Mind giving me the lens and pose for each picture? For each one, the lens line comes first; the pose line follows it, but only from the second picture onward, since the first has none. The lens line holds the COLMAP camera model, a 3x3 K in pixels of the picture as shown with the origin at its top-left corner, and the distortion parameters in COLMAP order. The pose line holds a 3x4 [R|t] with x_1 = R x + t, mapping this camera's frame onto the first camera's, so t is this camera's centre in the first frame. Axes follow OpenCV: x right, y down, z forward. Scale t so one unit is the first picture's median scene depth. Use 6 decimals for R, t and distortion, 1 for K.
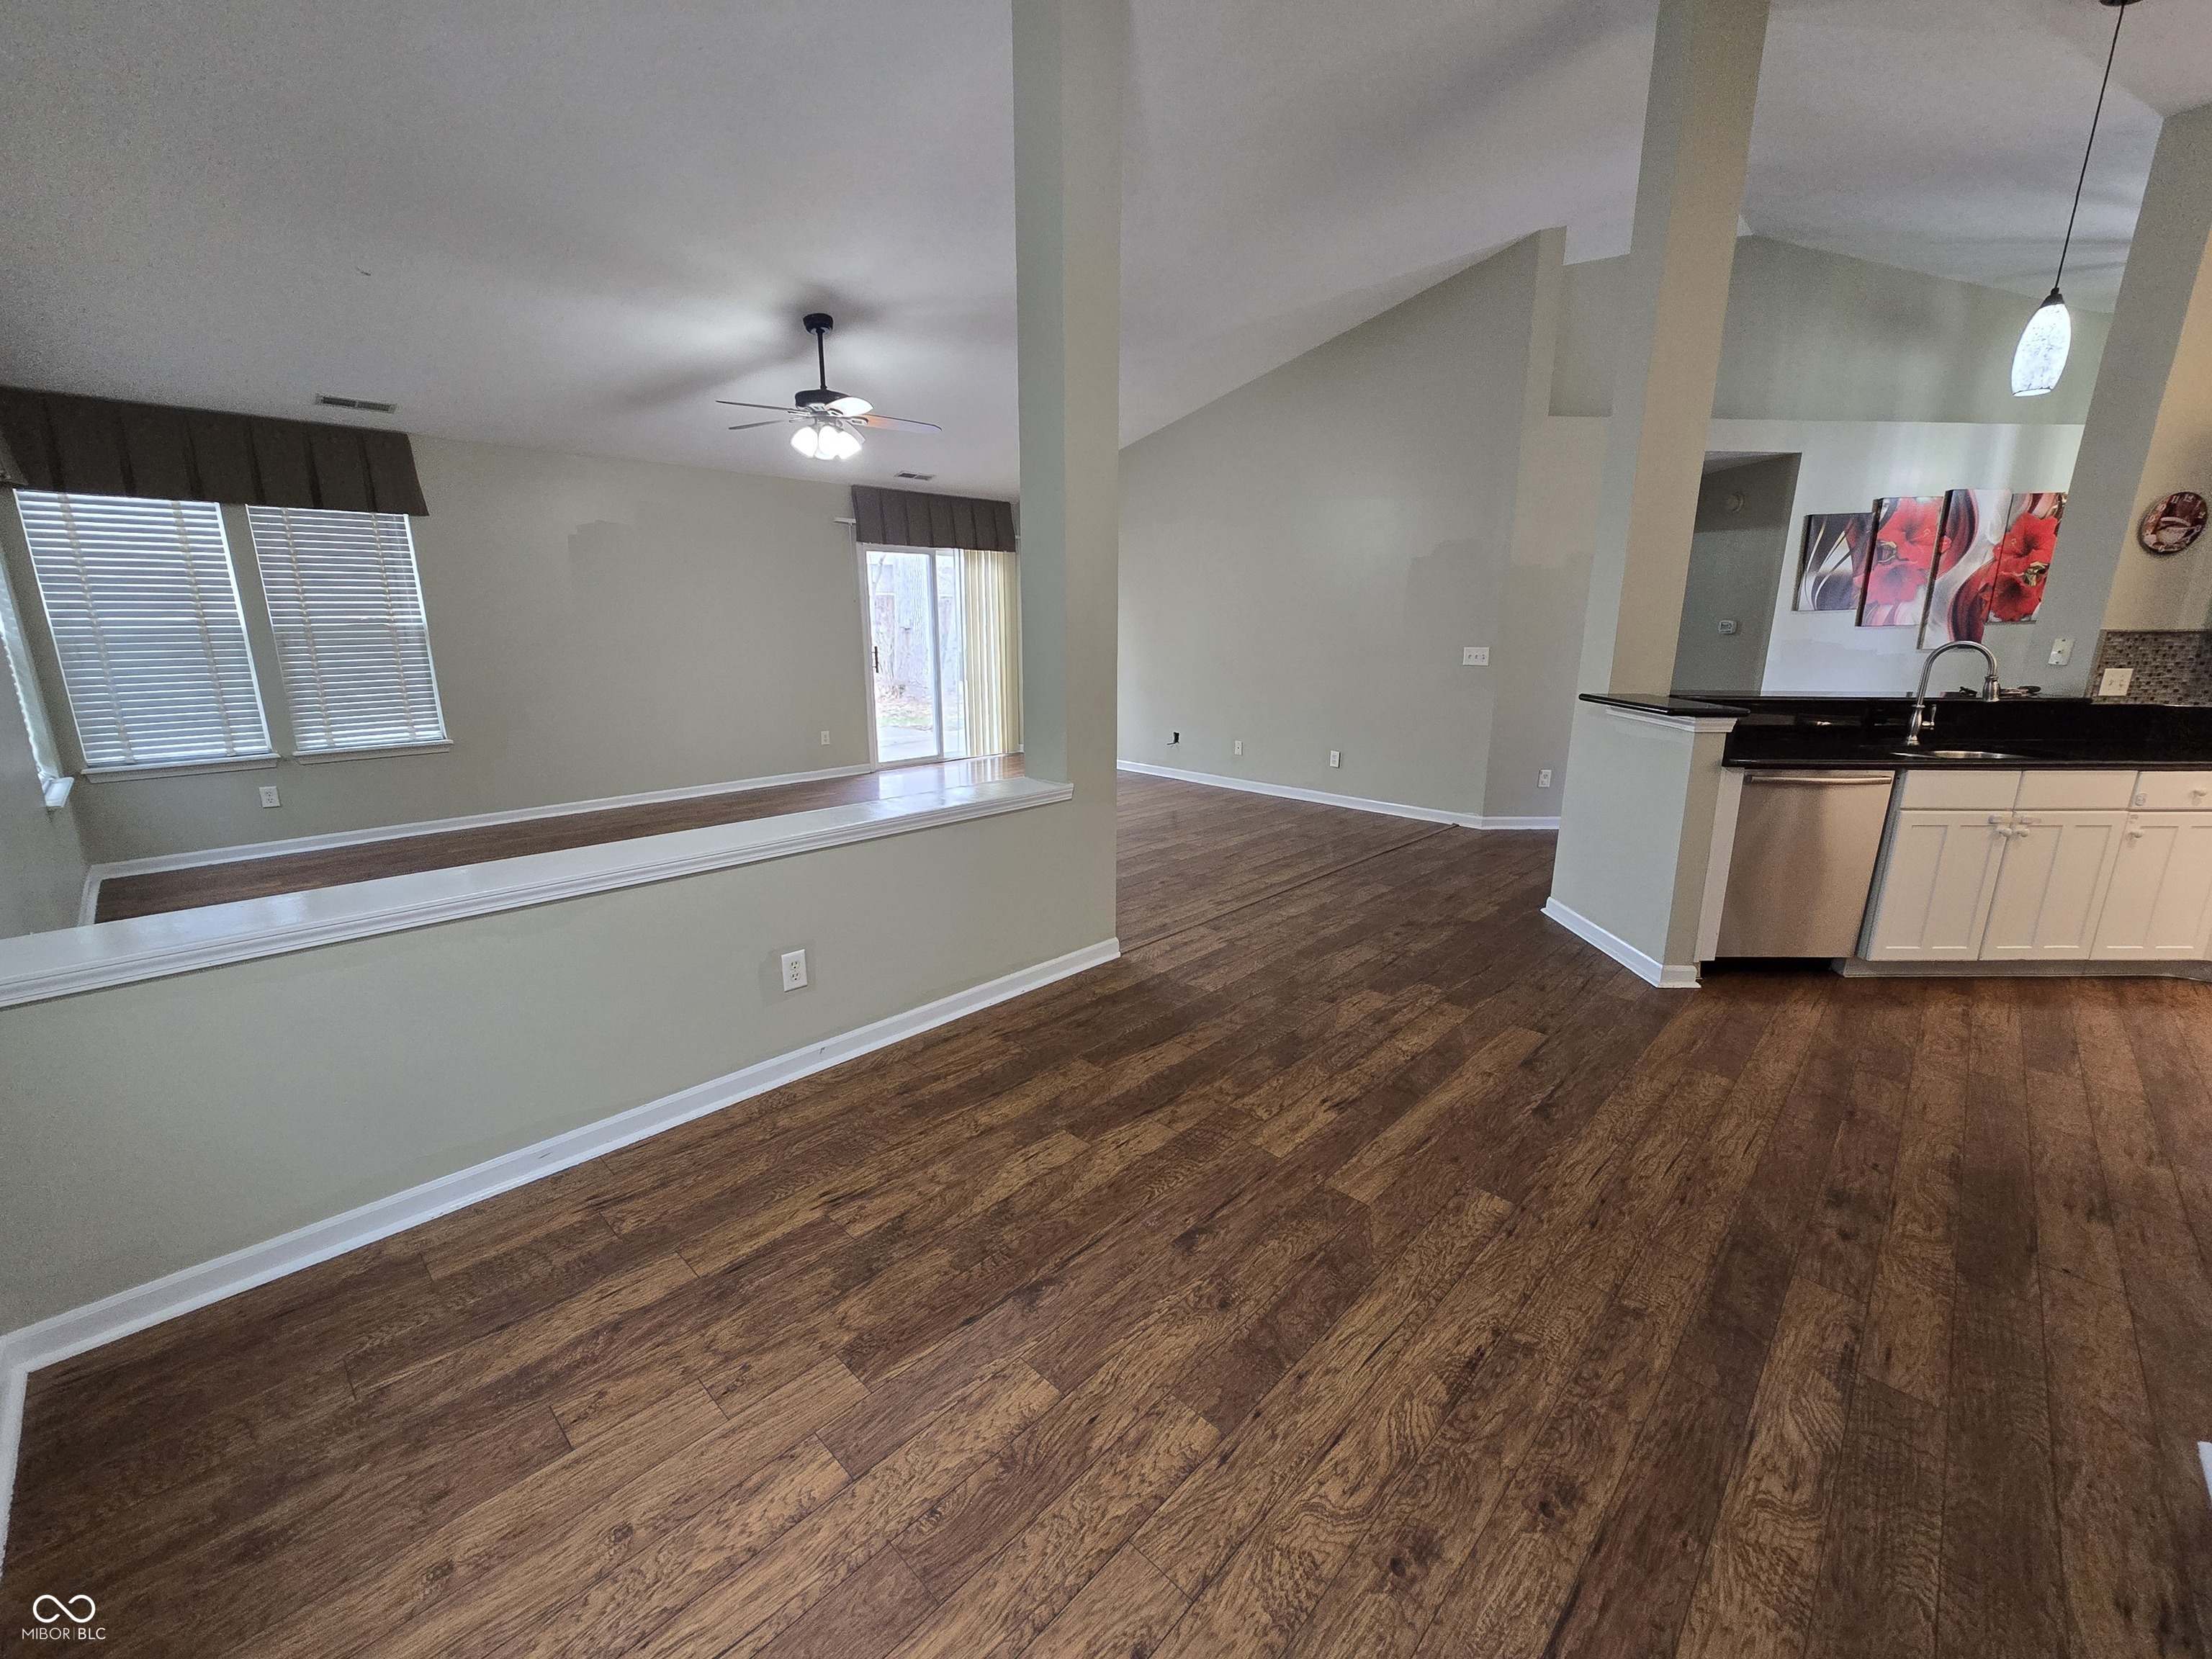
lens RADIAL K [[900.0, 0, 1118.3], [0, 900.0, 831.1], [0, 0, 1]] dist [-0.001768, -0.000330]
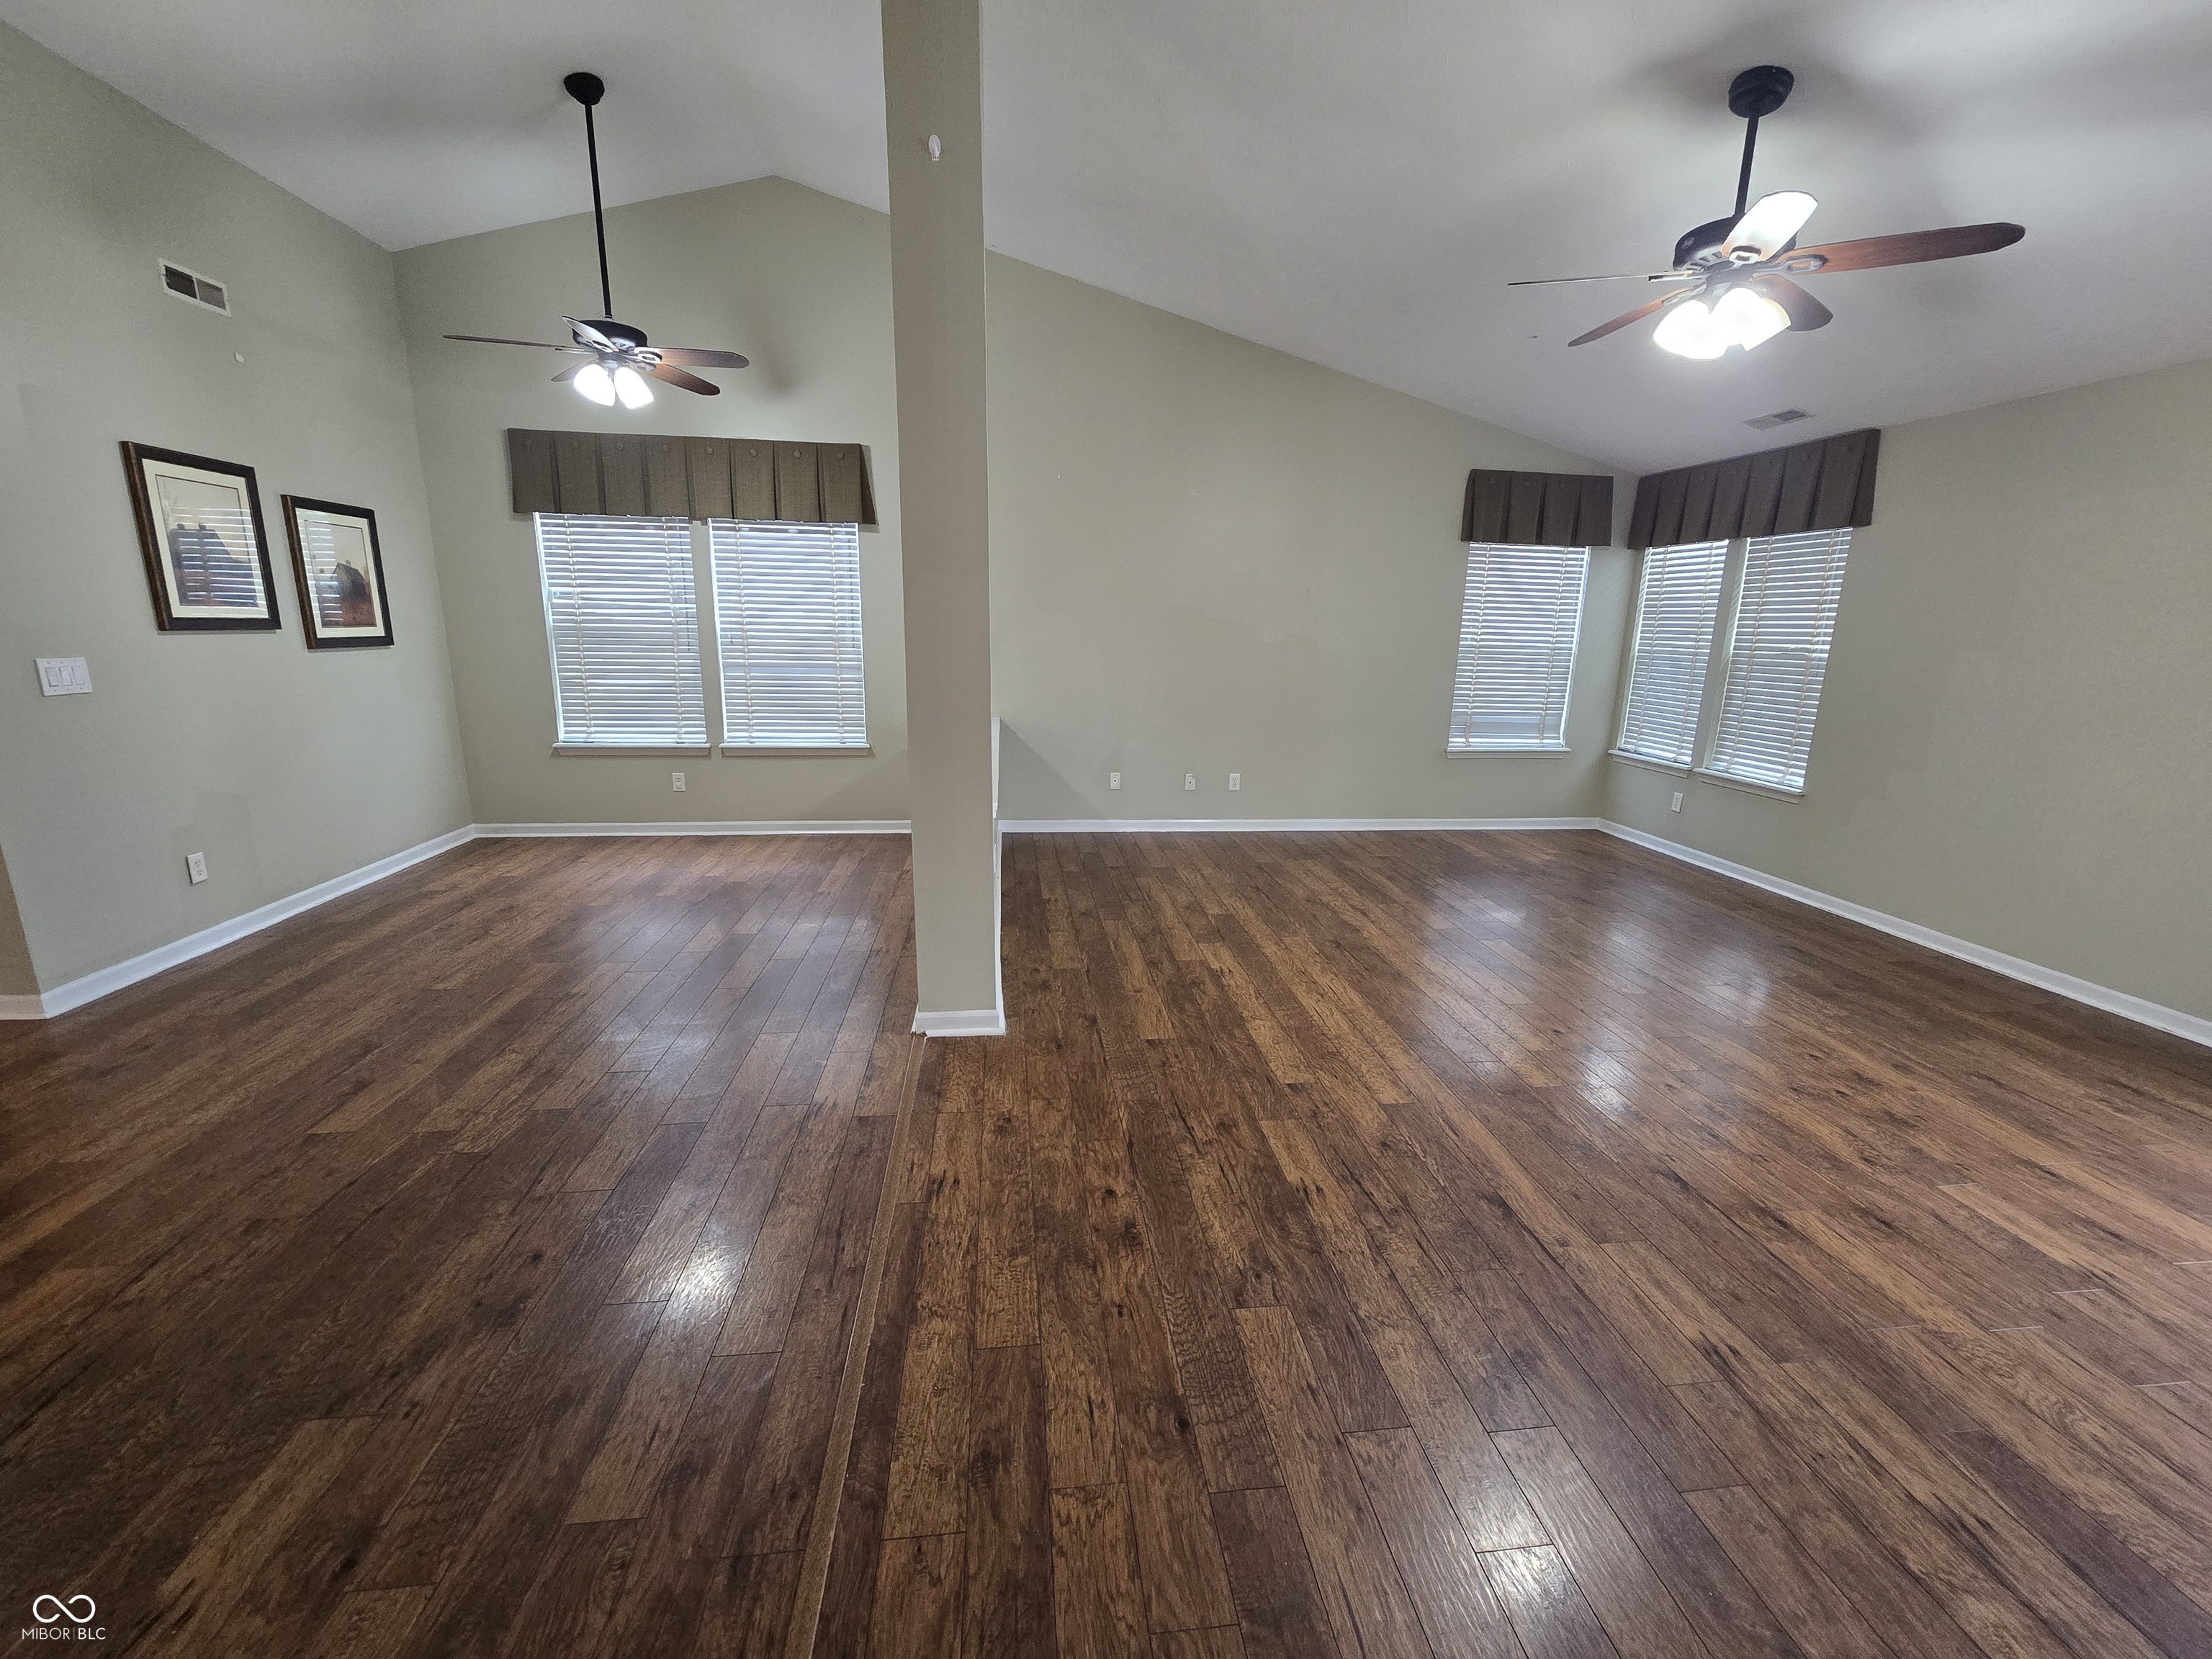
lens RADIAL K [[900.0, 0, 1118.3], [0, 900.0, 831.1], [0, 0, 1]] dist [-0.001768, -0.000330]
pose [[-0.630623, 0.157585, -0.759922, 0.410937], [-0.208359, 0.908843, 0.361374, -0.314571], [0.747597, 0.386228, -0.540303, 1.302764]]
